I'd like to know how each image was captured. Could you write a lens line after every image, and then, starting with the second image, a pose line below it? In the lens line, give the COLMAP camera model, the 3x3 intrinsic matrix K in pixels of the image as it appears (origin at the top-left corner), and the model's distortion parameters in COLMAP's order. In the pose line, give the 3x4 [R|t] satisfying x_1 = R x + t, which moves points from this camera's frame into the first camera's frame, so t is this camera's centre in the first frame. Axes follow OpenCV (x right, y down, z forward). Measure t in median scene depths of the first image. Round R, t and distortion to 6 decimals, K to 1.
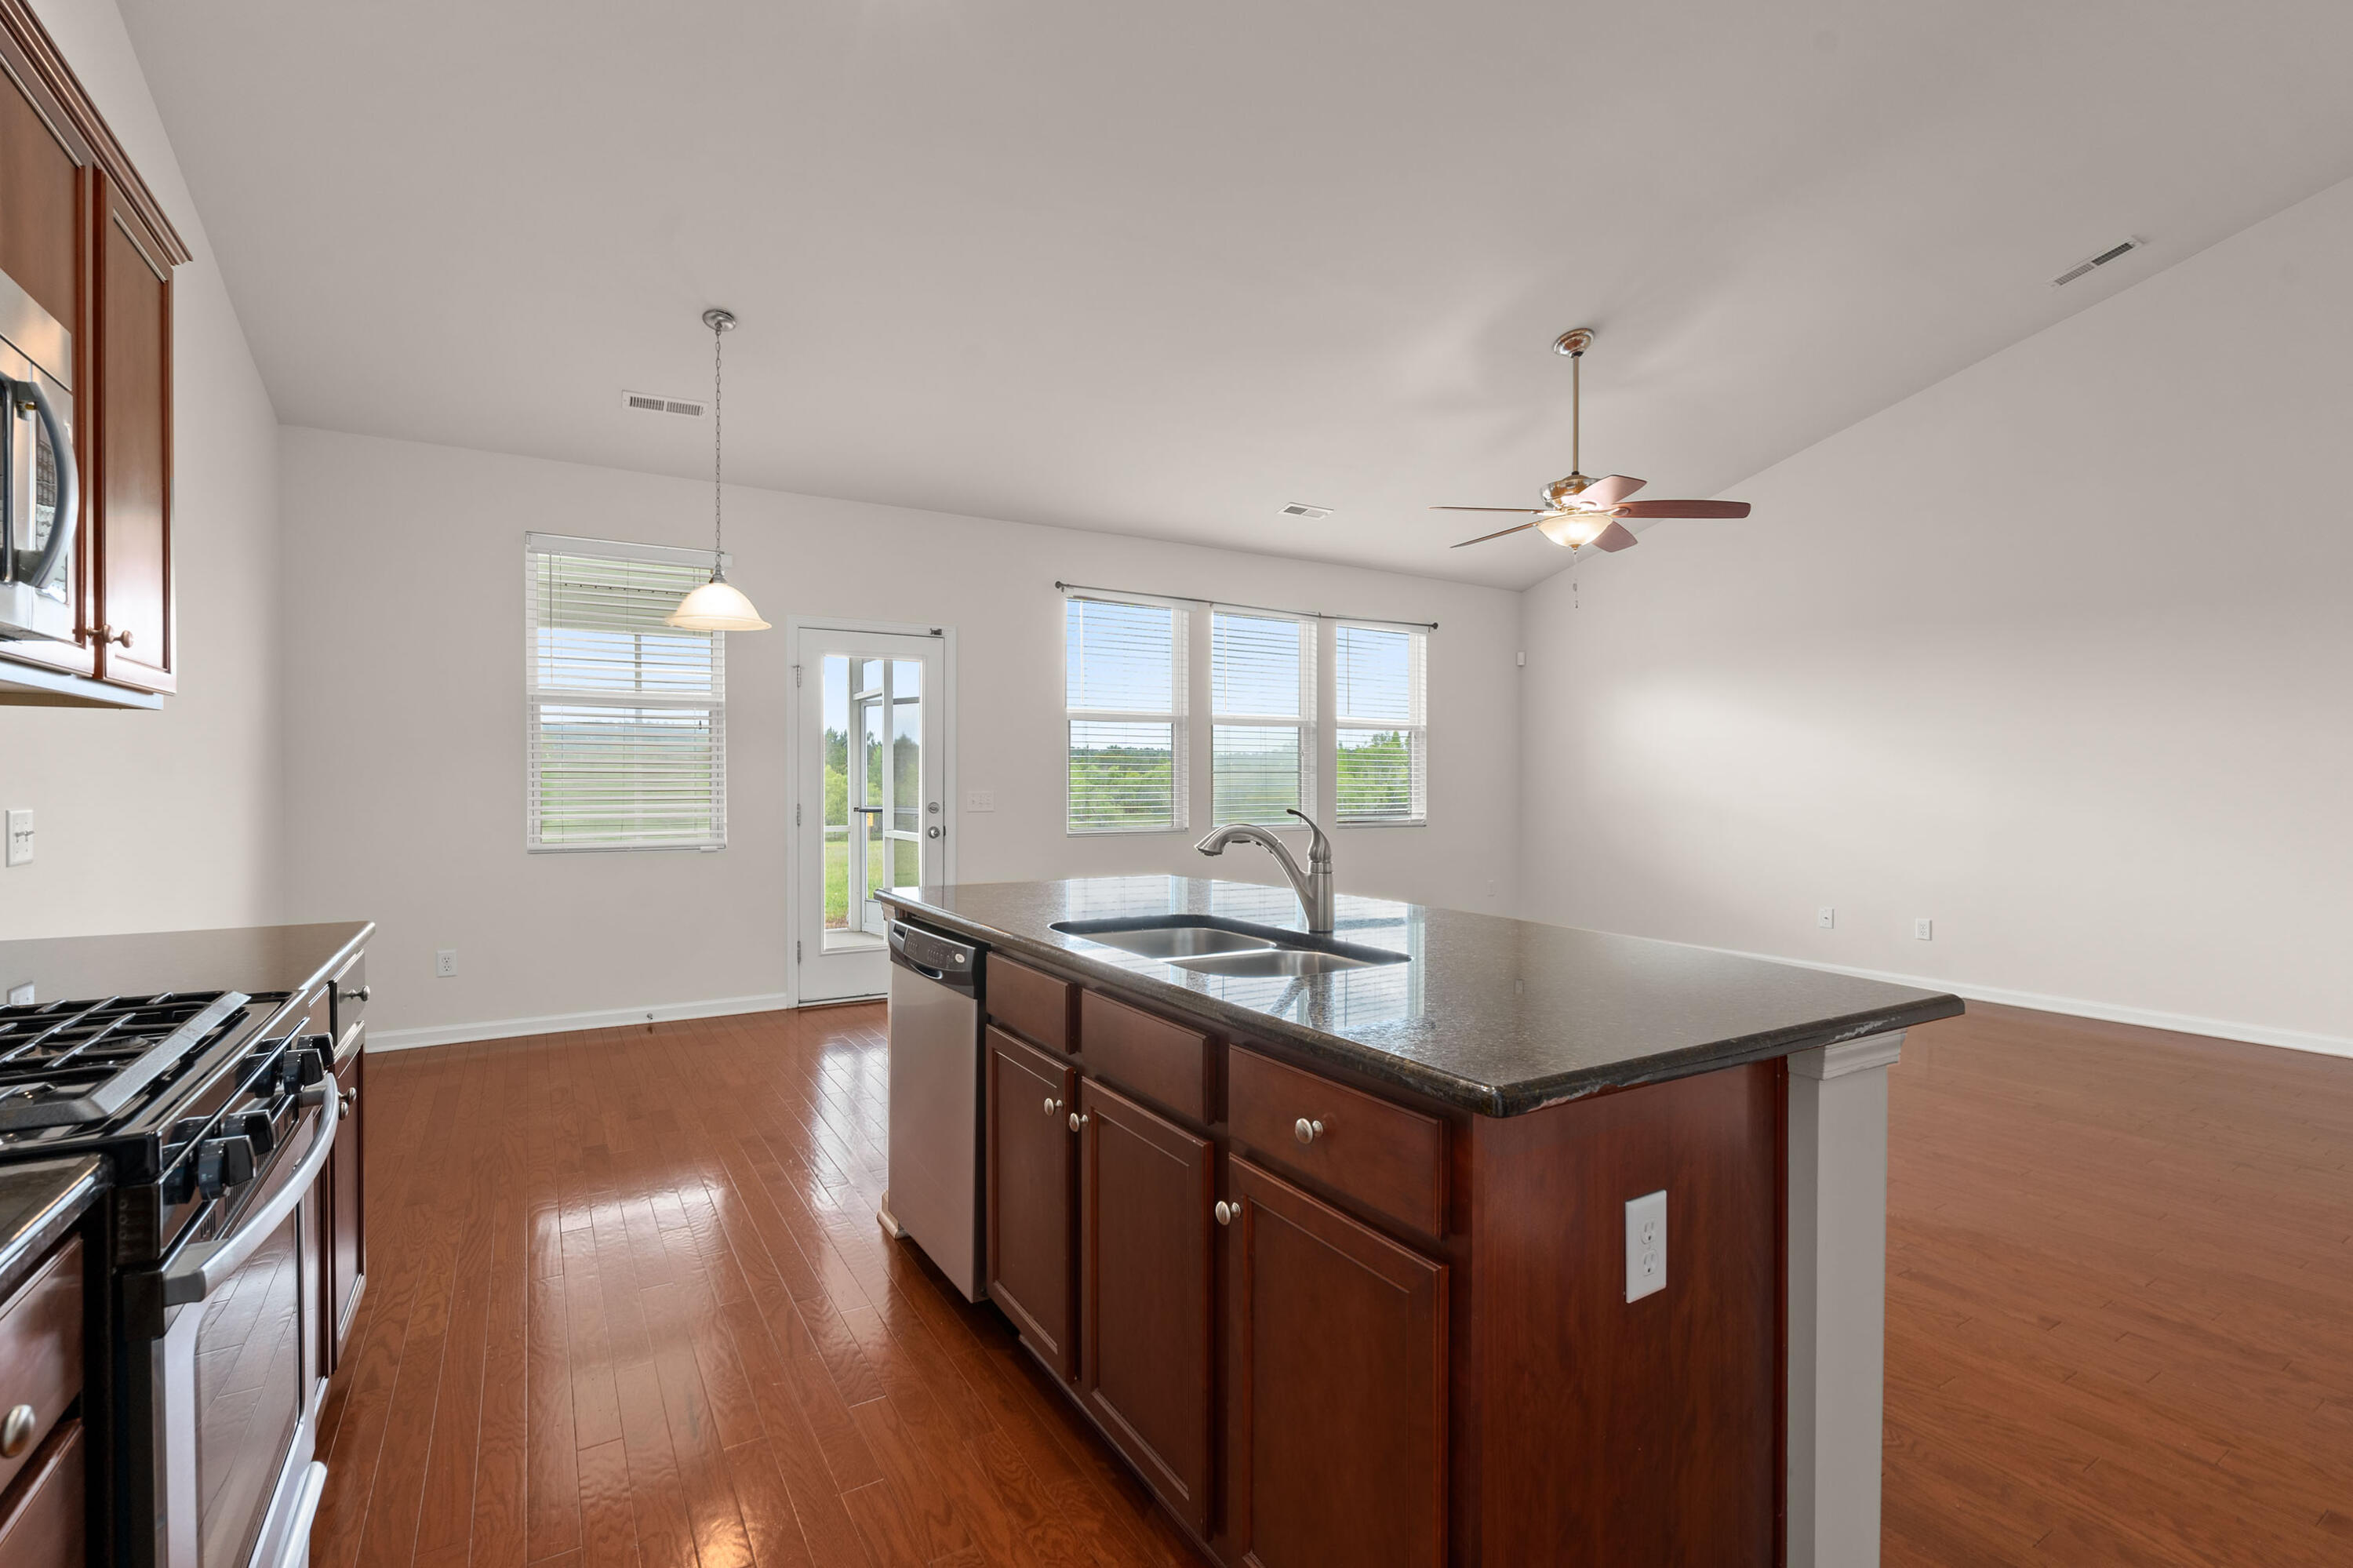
lens RADIAL K [[1058.2, 0, 1177.6], [0, 1058.2, 791.7], [0, 0, 1]] dist [-0.003651, 0.000743]
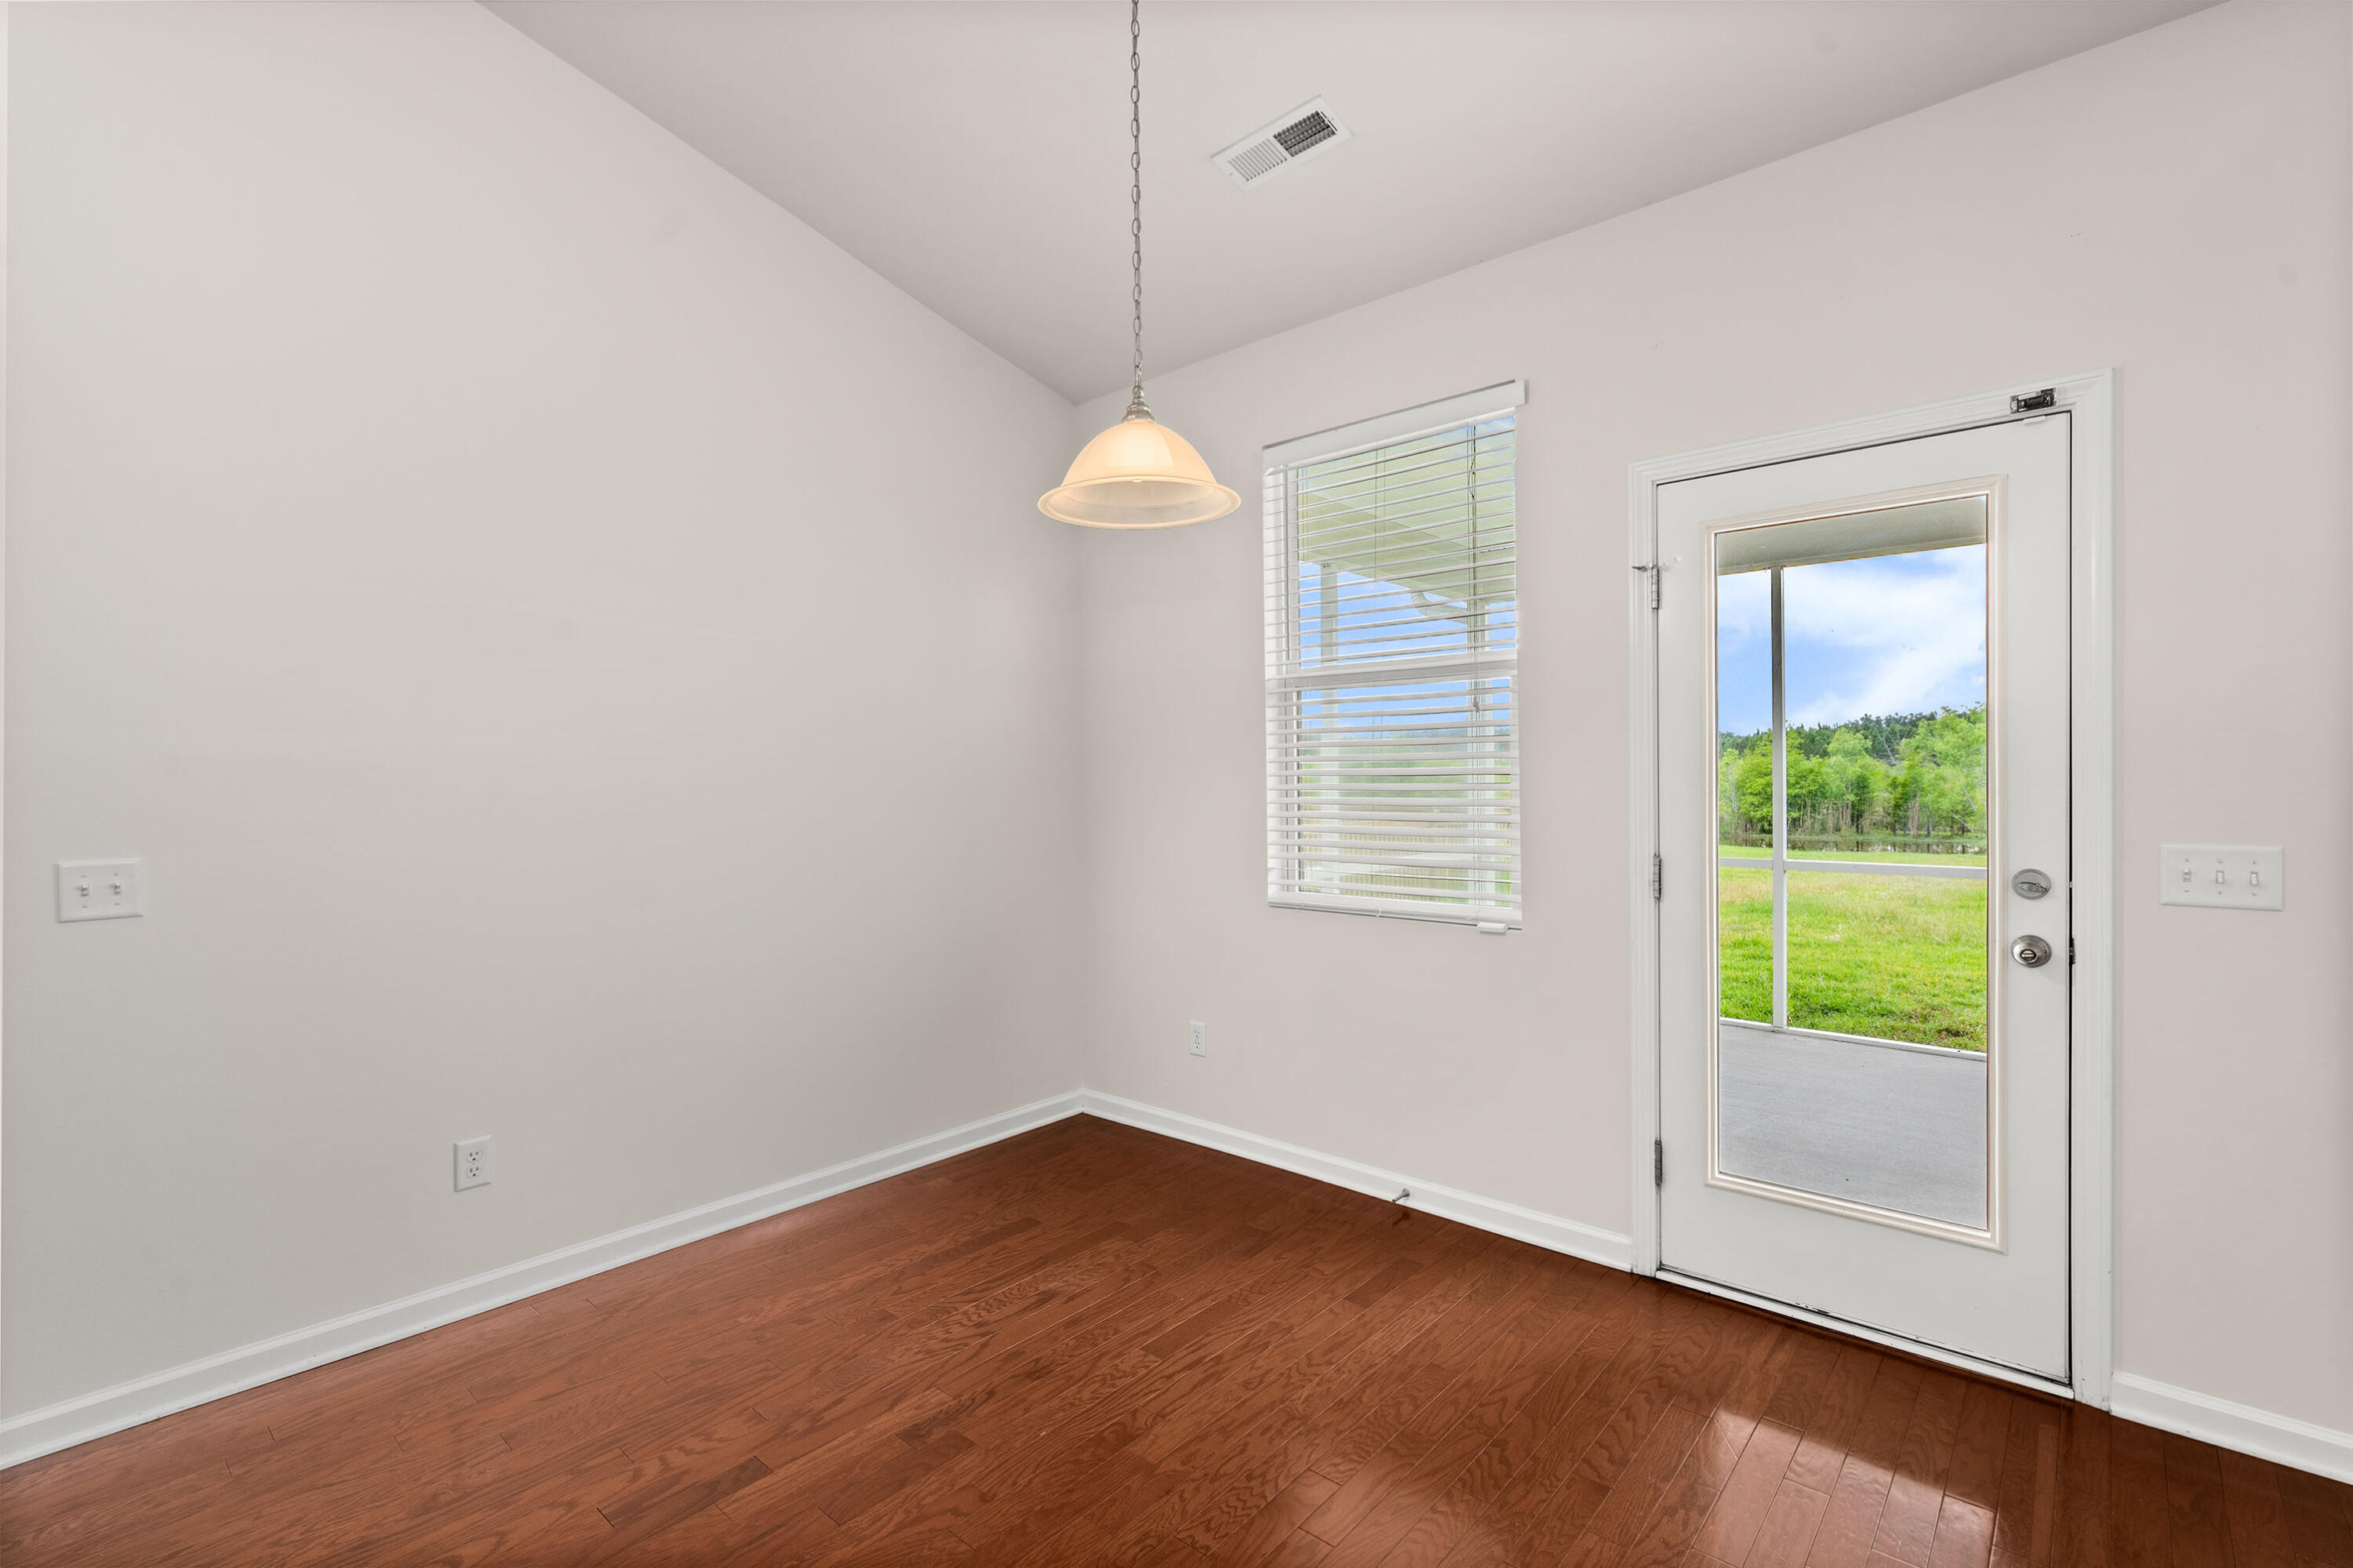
lens RADIAL K [[1058.2, 0, 1177.6], [0, 1058.2, 791.7], [0, 0, 1]] dist [-0.003651, 0.000743]
pose [[0.296417, 0.009994, -0.955006, 0.031147], [-0.001580, 0.999949, 0.009974, -0.019962], [0.955057, -0.001447, 0.296417, 0.605987]]
